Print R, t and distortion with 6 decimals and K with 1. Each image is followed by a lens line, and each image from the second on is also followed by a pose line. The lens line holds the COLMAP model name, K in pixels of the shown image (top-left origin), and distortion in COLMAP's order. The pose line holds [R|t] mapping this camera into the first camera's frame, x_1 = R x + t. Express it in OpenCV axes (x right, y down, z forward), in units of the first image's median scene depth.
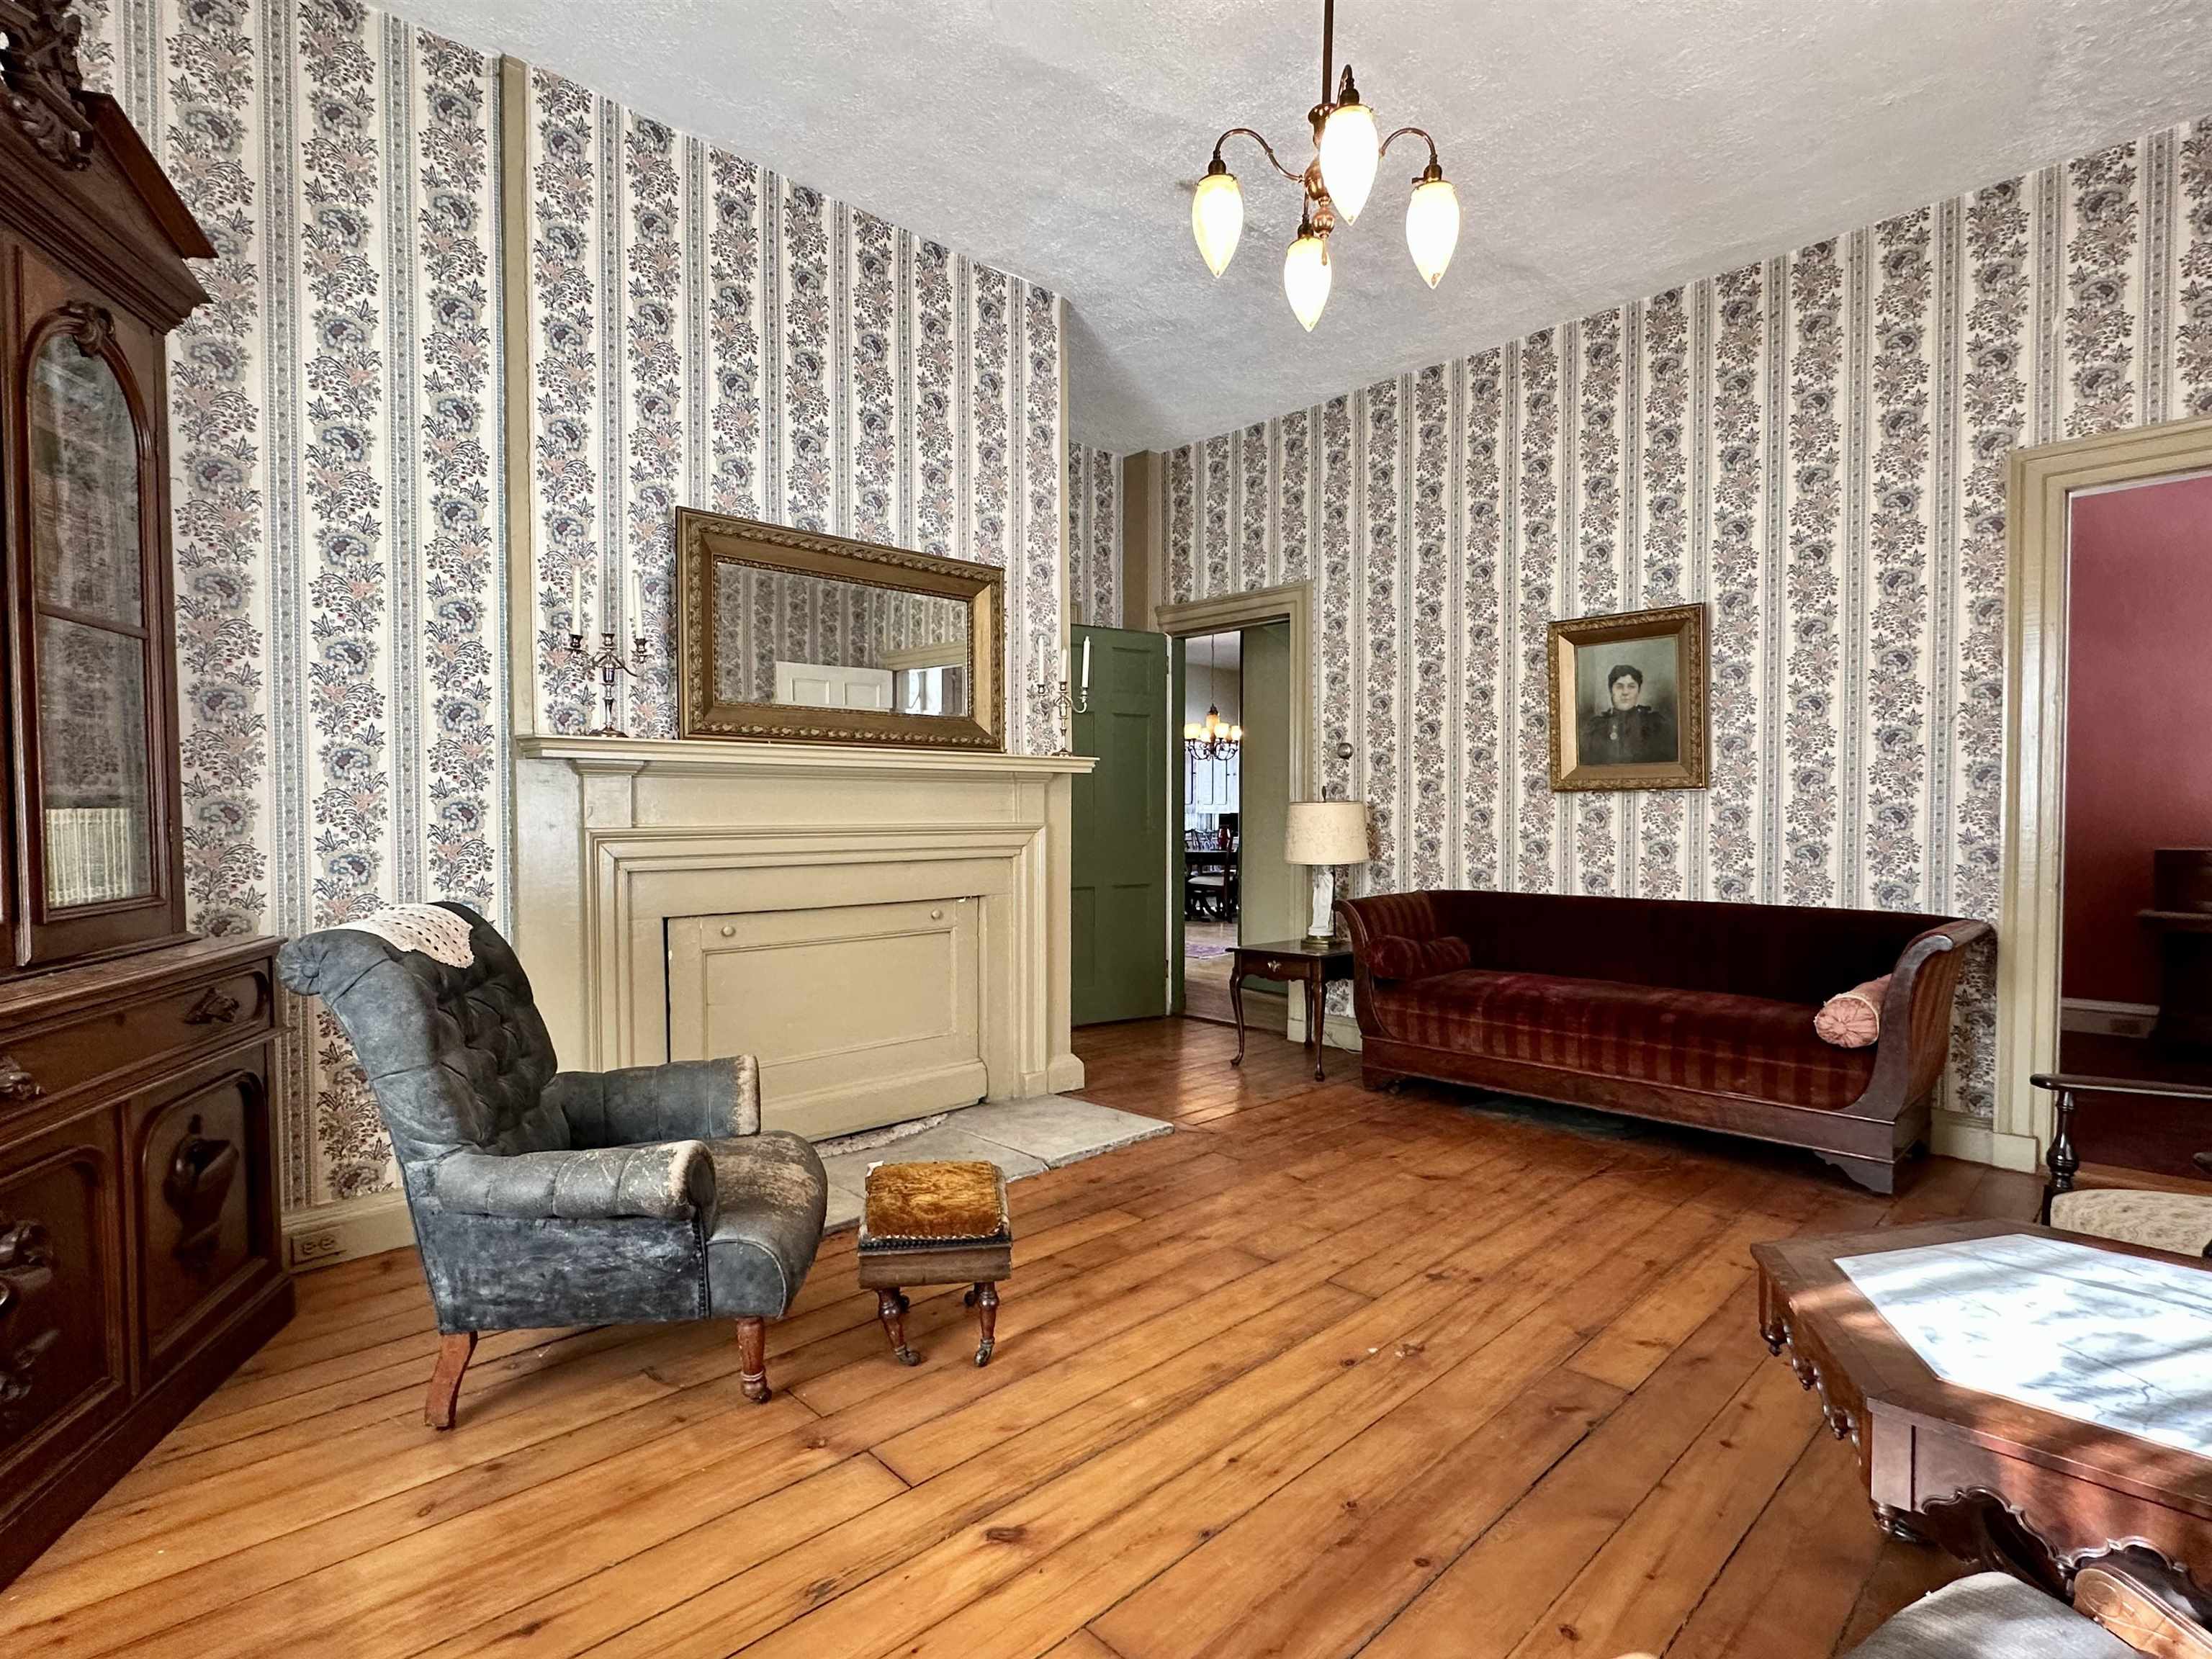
lens RADIAL K [[1096.7, 0, 1106.0], [0, 1096.7, 829.5], [0, 0, 1]] dist [-0.000190, 0.000405]
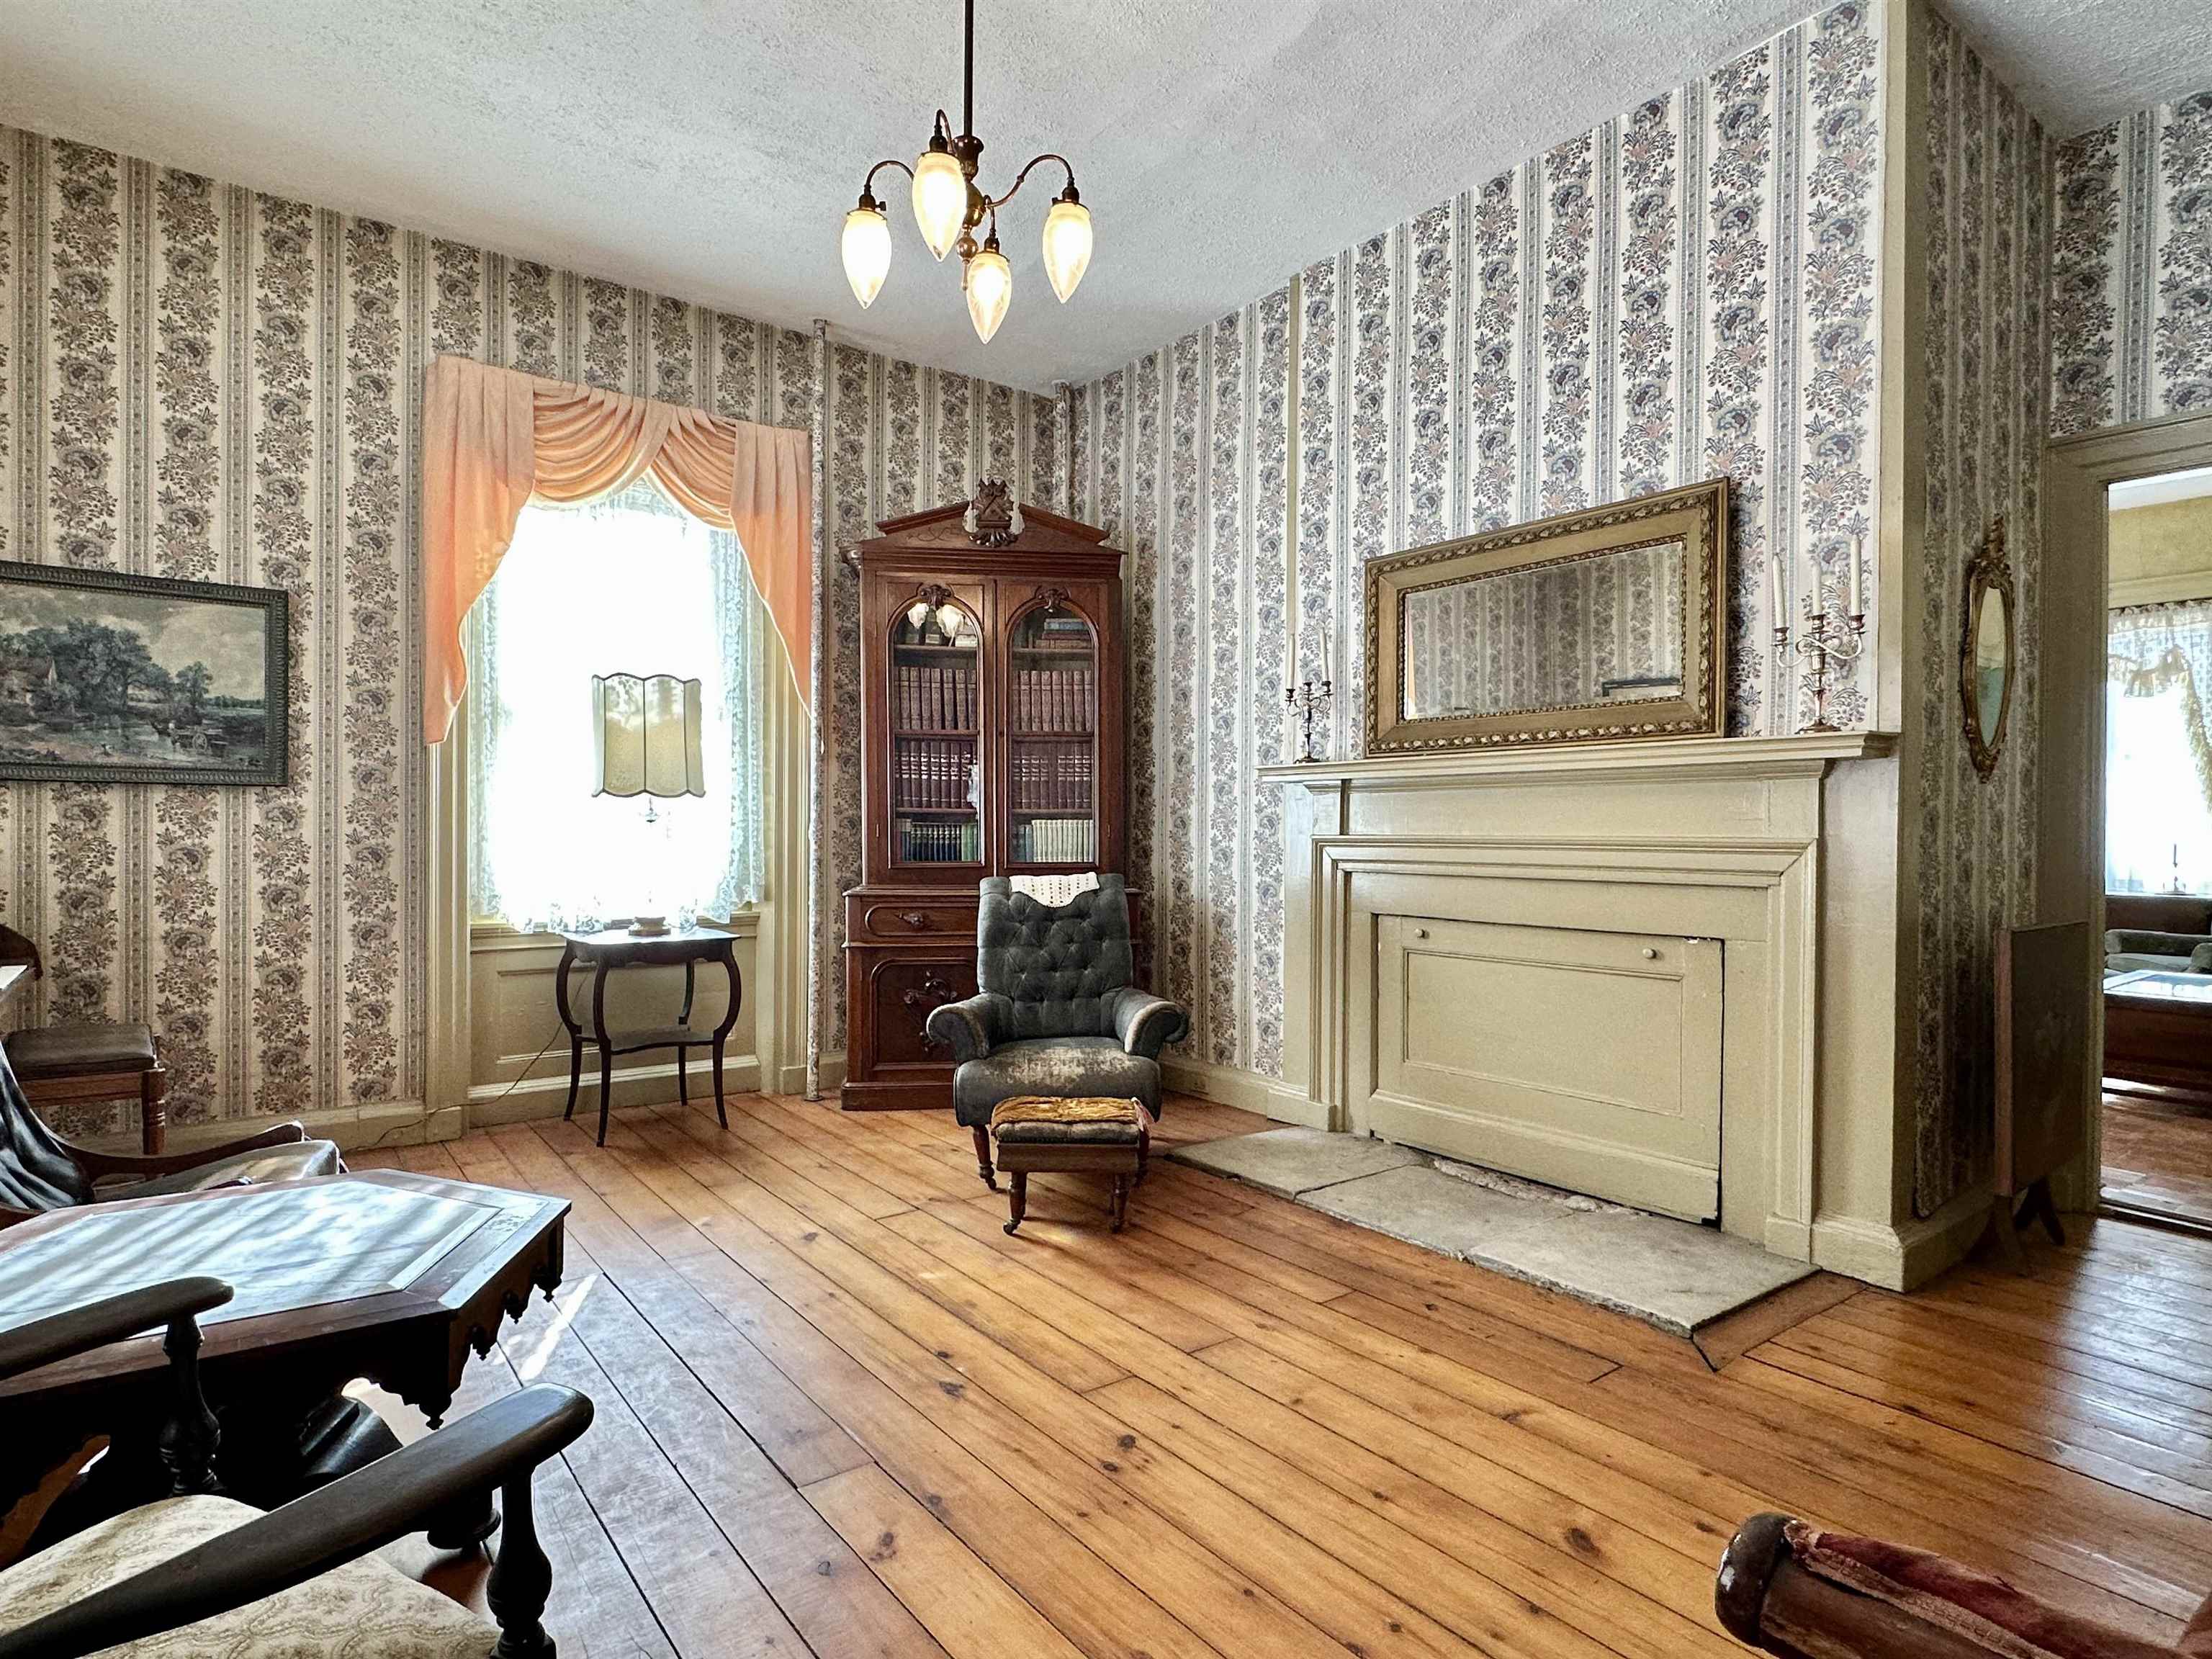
lens RADIAL K [[1209.8, 0, 1106.0], [0, 1209.8, 829.5], [0, 0, 1]] dist [-0.002483, -0.001472]
pose [[-0.120860, 0.001803, -0.992668, 0.938755], [-0.020450, 0.999782, 0.004306, -0.008455], [0.992459, 0.020821, -0.120796, 0.906081]]
